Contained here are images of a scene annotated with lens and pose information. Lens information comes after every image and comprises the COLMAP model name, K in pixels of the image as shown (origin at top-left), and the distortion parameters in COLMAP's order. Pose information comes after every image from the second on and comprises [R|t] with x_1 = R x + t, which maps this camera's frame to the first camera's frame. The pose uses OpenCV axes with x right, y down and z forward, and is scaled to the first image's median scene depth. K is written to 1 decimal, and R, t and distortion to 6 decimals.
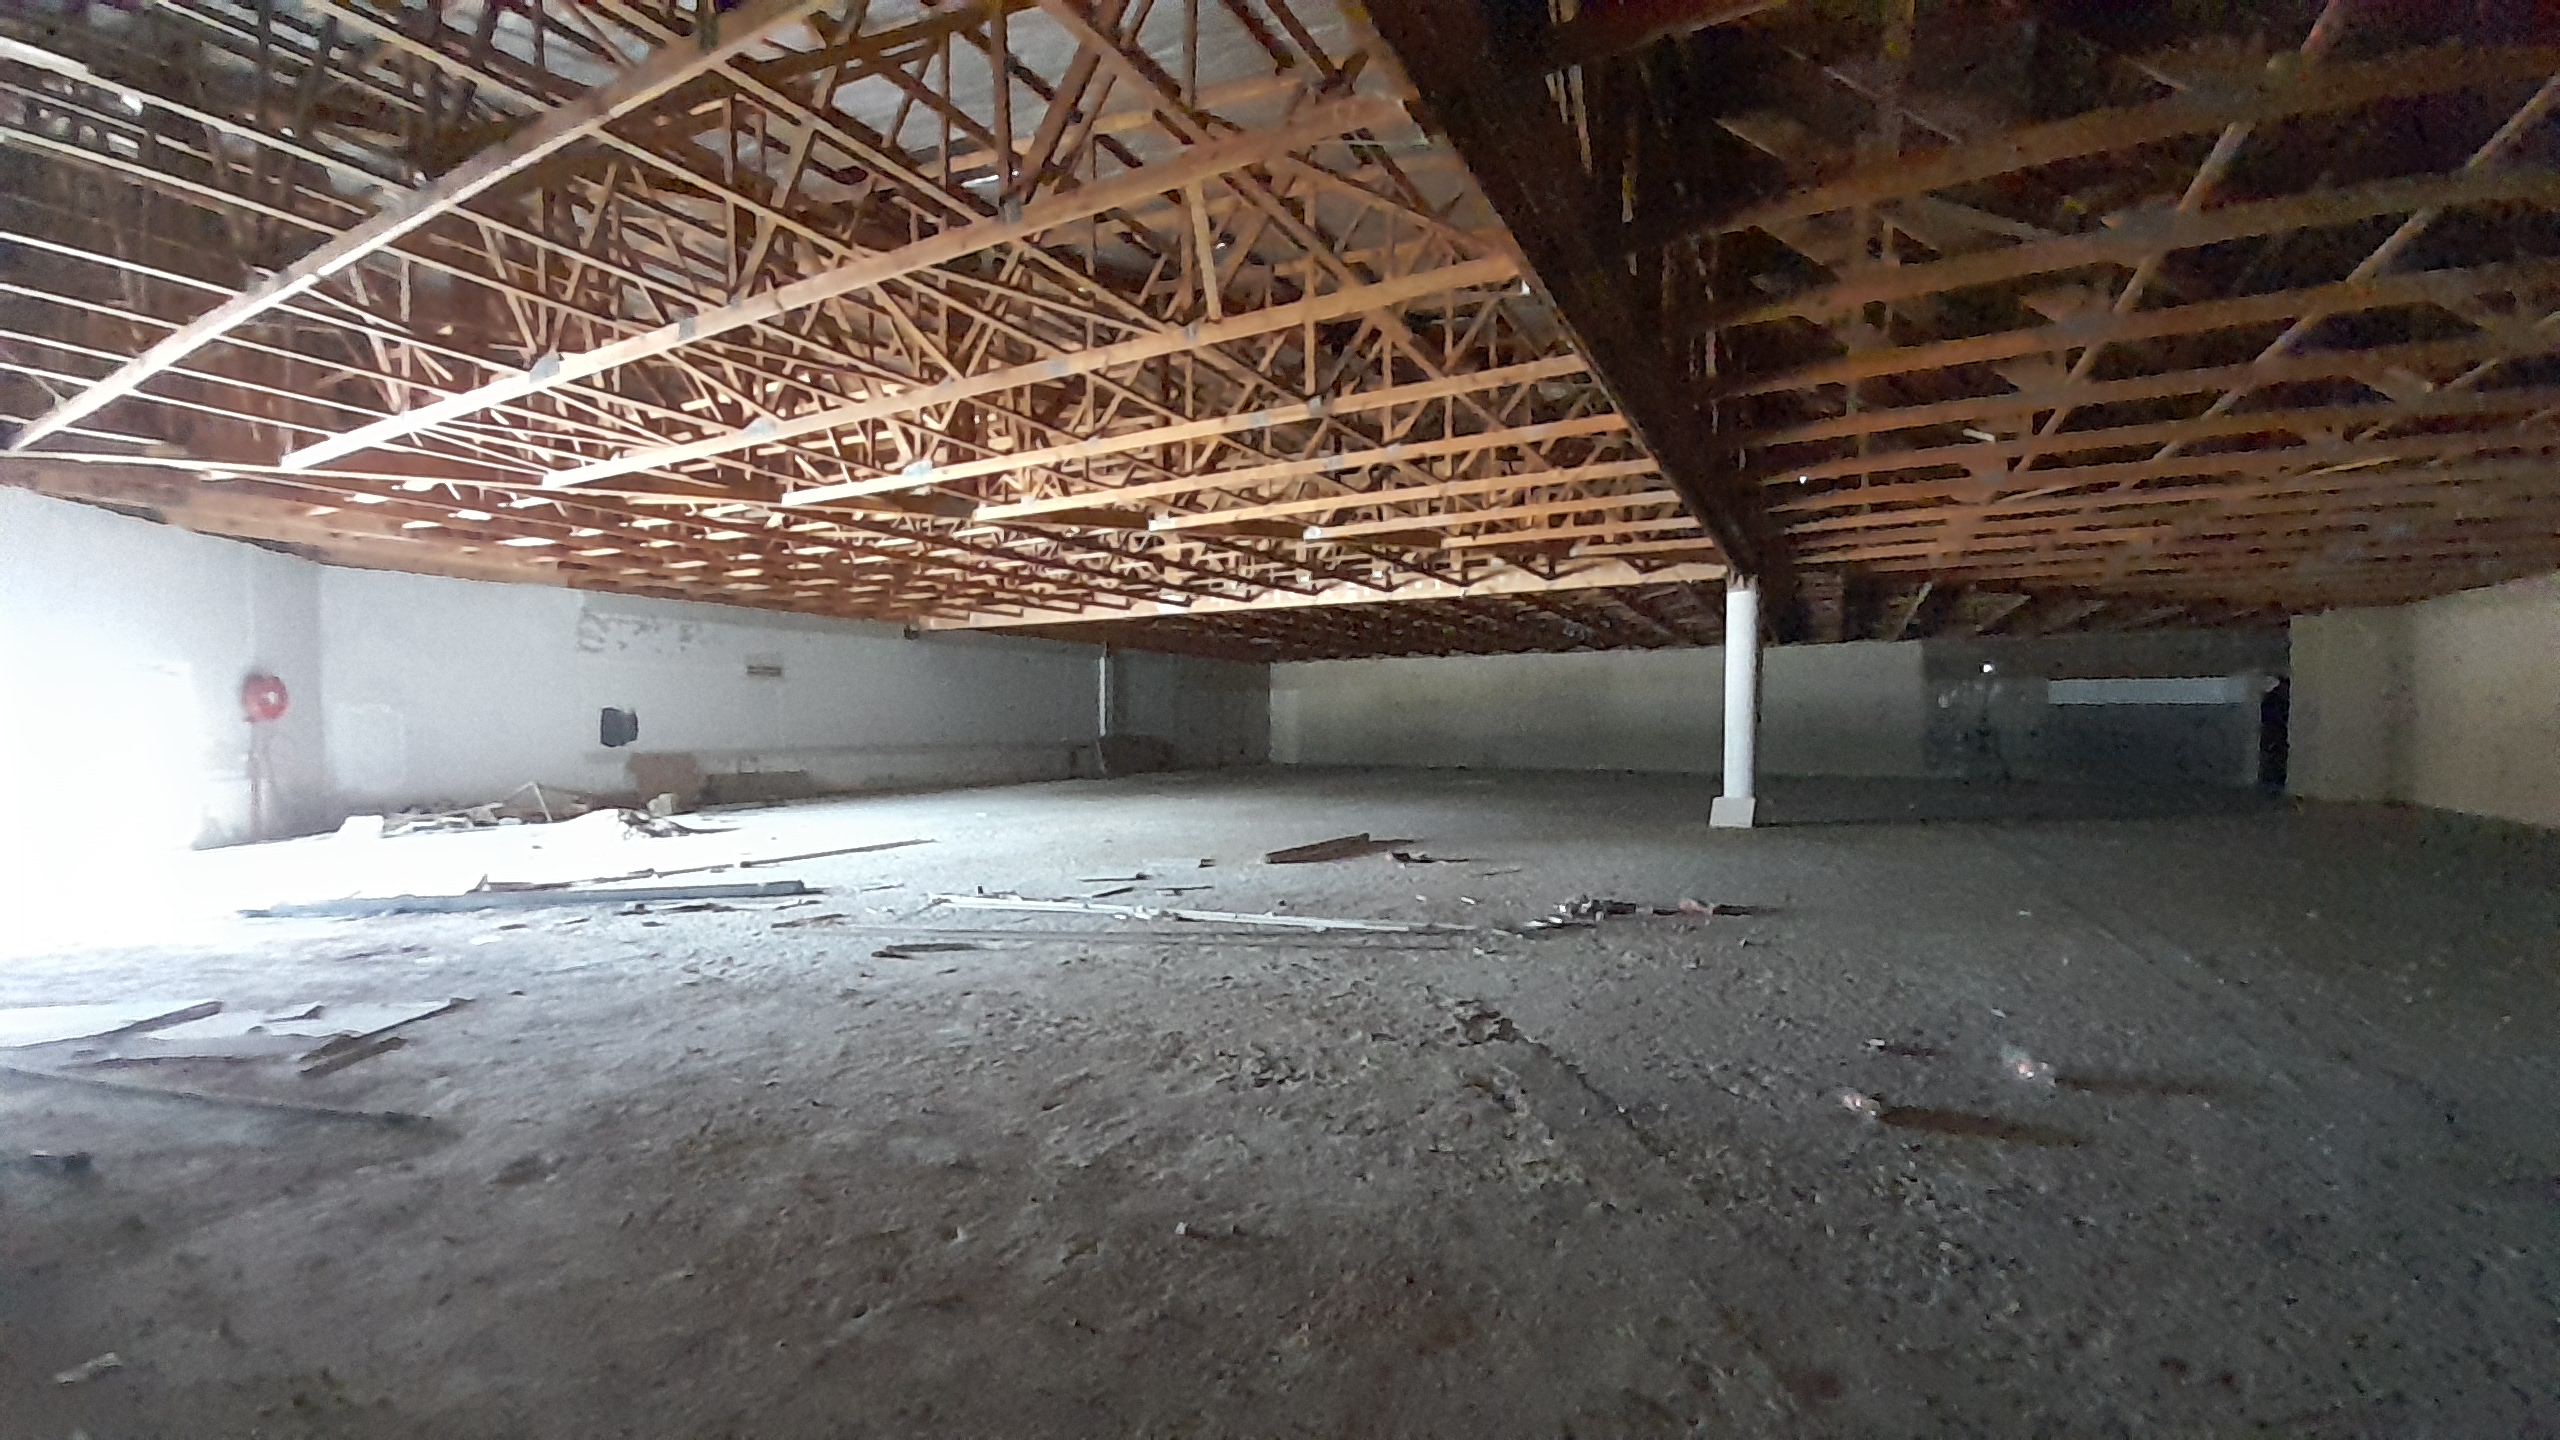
lens RADIAL K [[1010.4, 0, 1283.6], [0, 1010.4, 743.2], [0, 0, 1]] dist [0.020540, -0.015071]
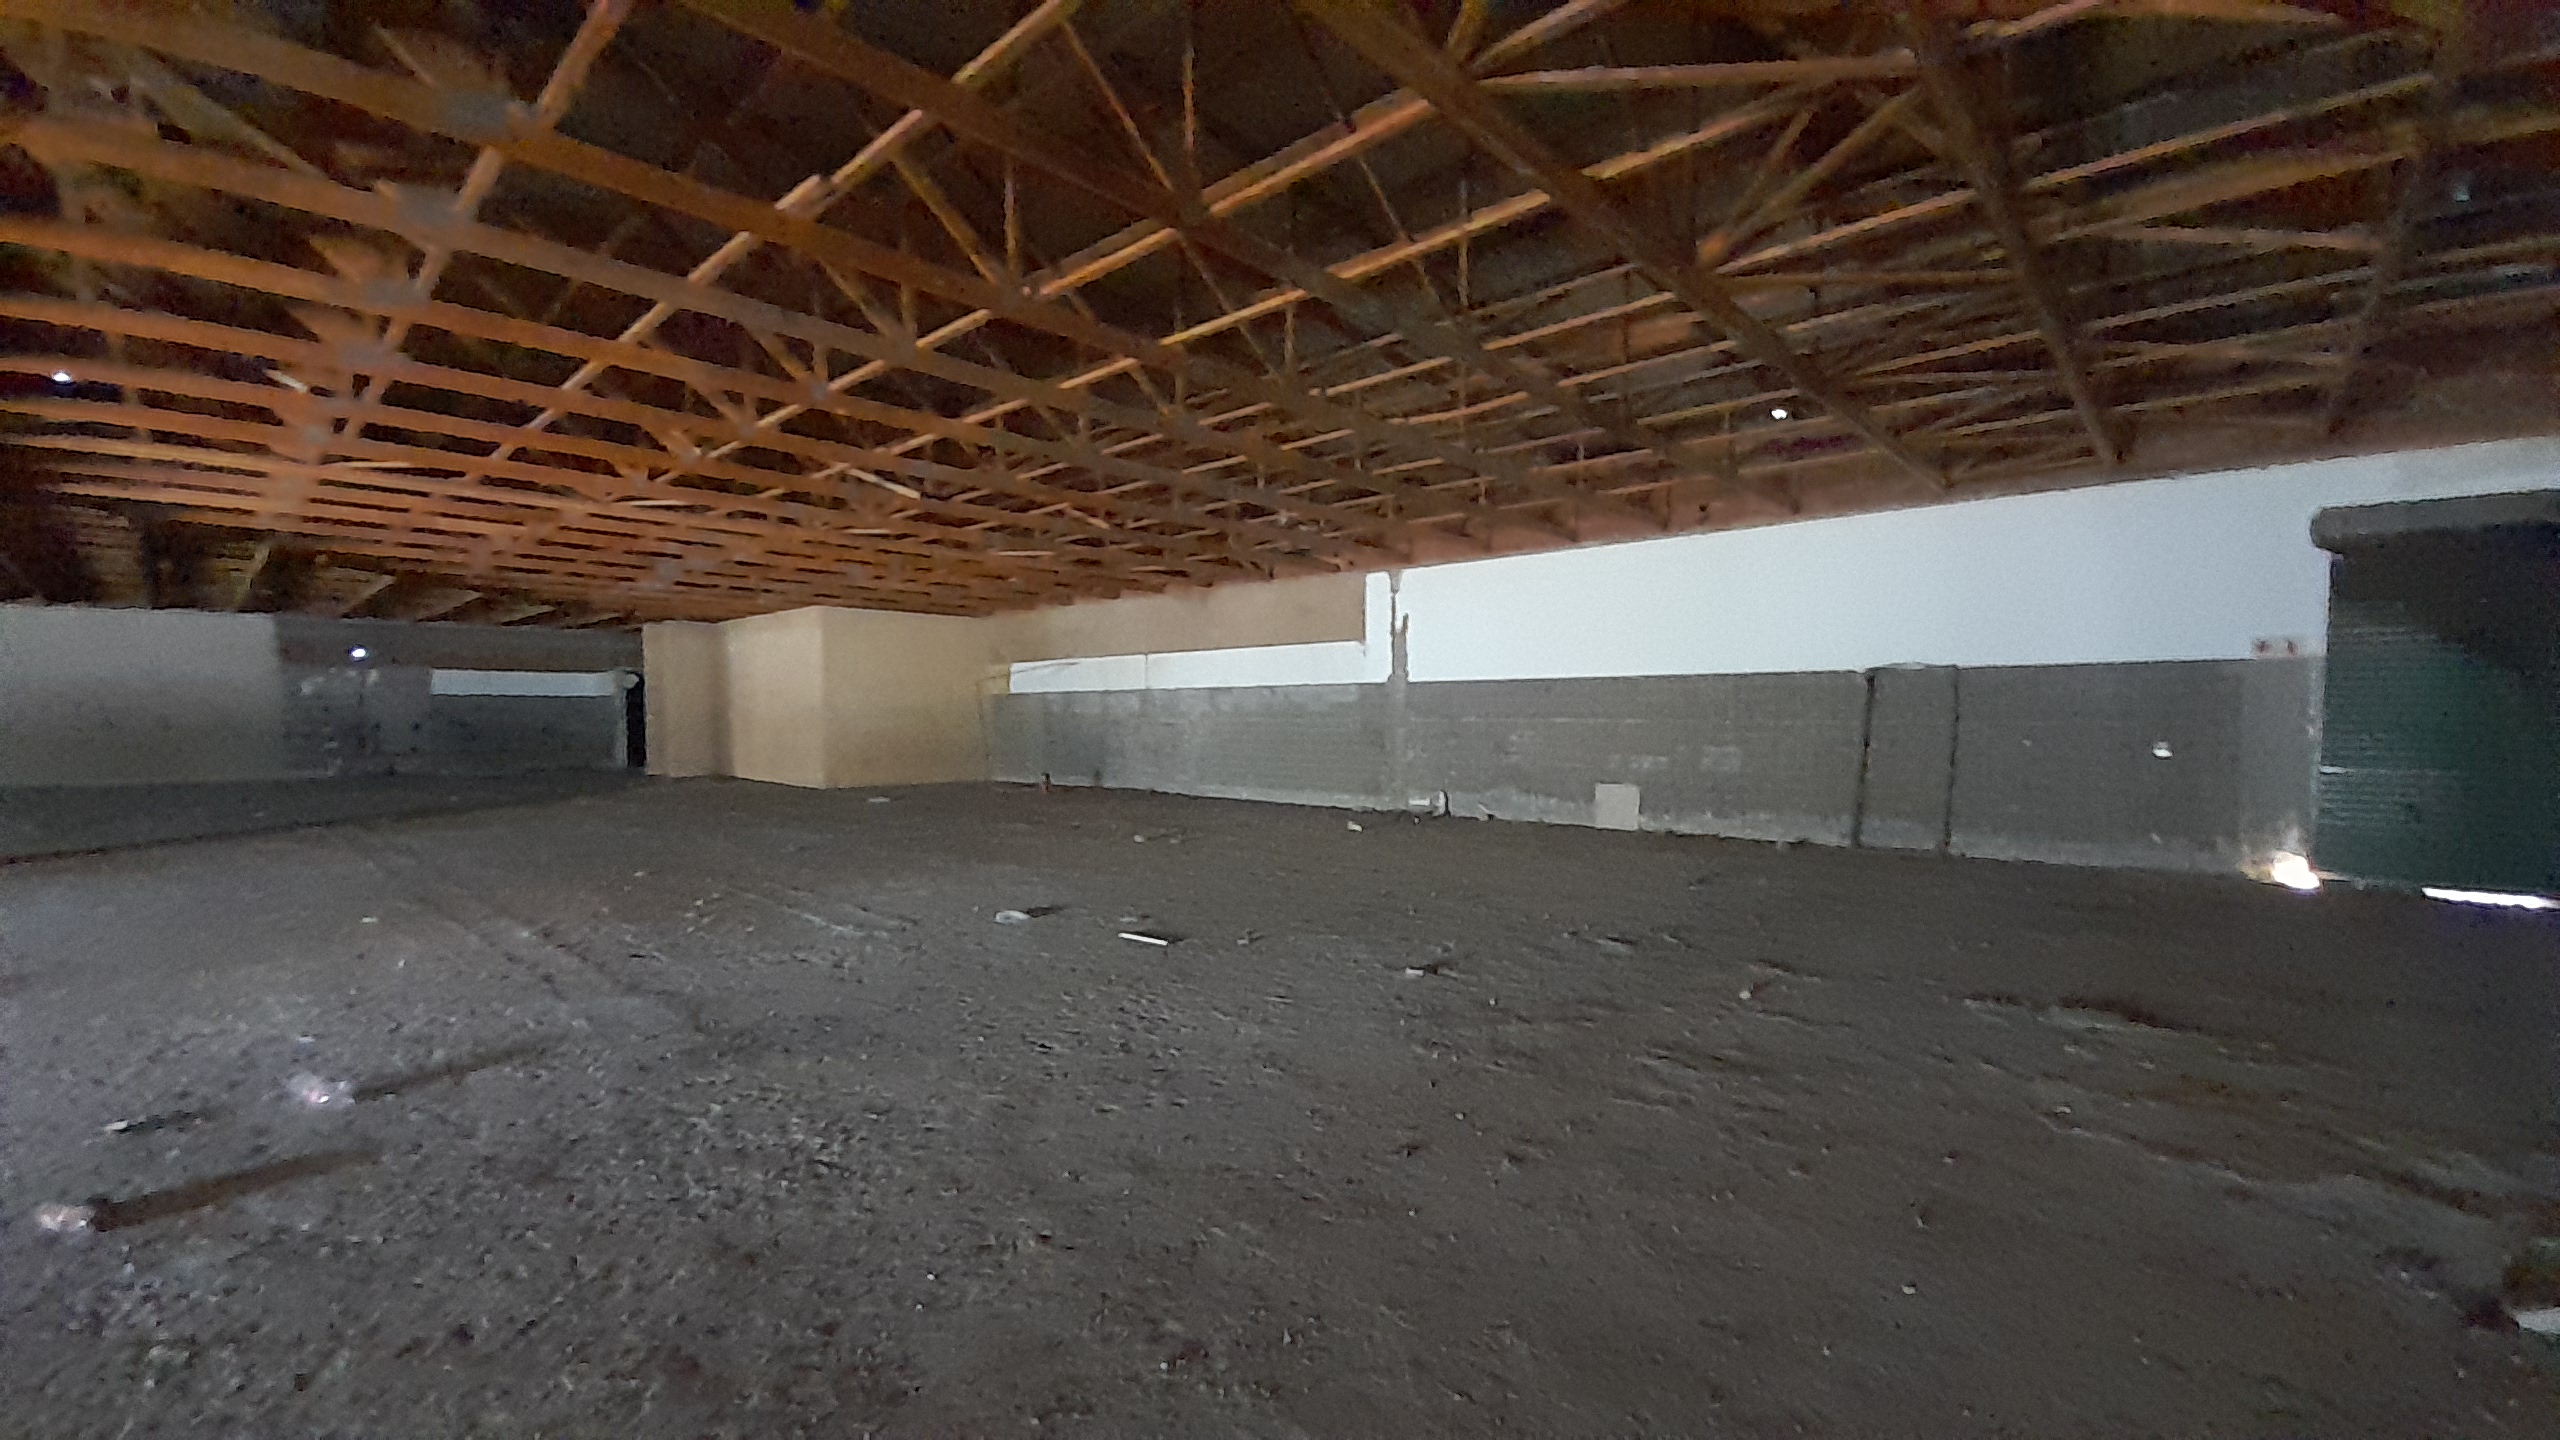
lens RADIAL K [[1010.4, 0, 1284.6], [0, 1010.4, 745.6], [0, 0, 1]] dist [0.020540, -0.015071]
pose [[0.240431, -0.030671, 0.970181, 0.039213], [0.020340, 0.999440, 0.026555, 0.002235], [-0.970453, 0.013349, 0.240921, -0.027309]]
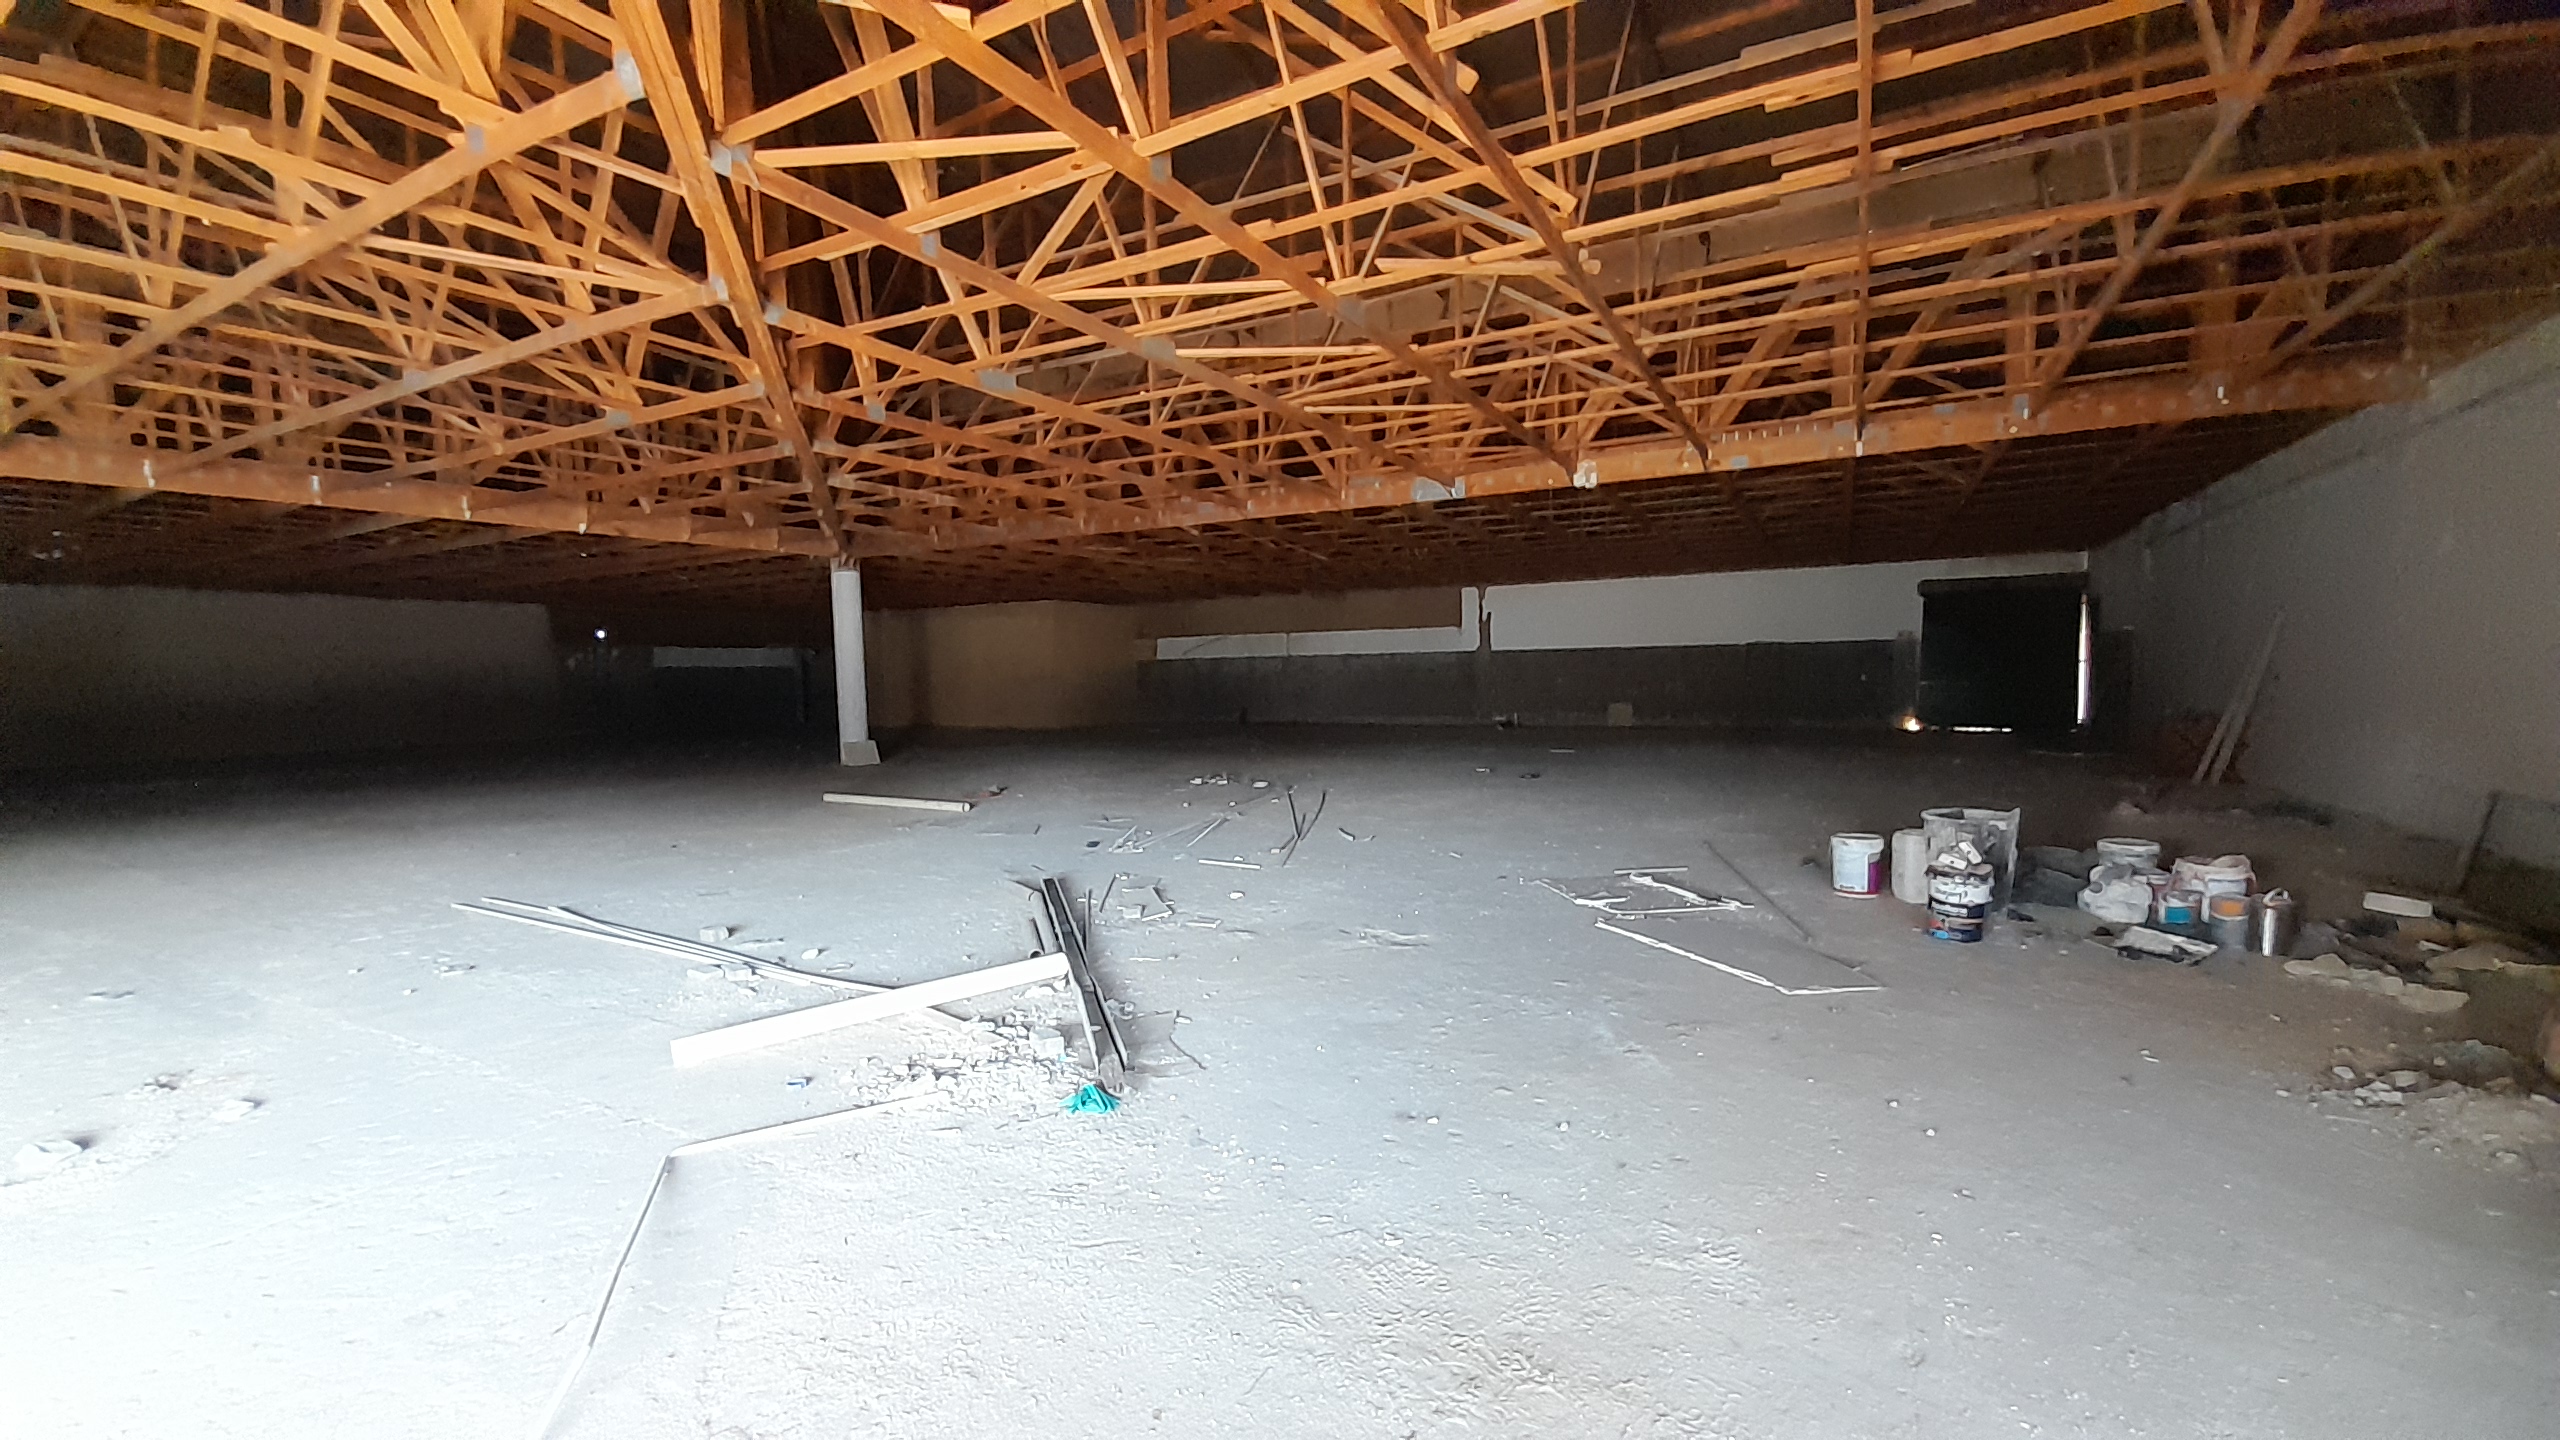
lens RADIAL K [[1010.4, 0, 1283.8], [0, 1010.4, 755.0], [0, 0, 1]] dist [0.020540, -0.015071]
pose [[0.001039, -0.081886, 0.996641, -1.326879], [0.038274, 0.995915, 0.081786, -0.016912], [-0.999267, 0.038060, 0.004169, 0.826958]]
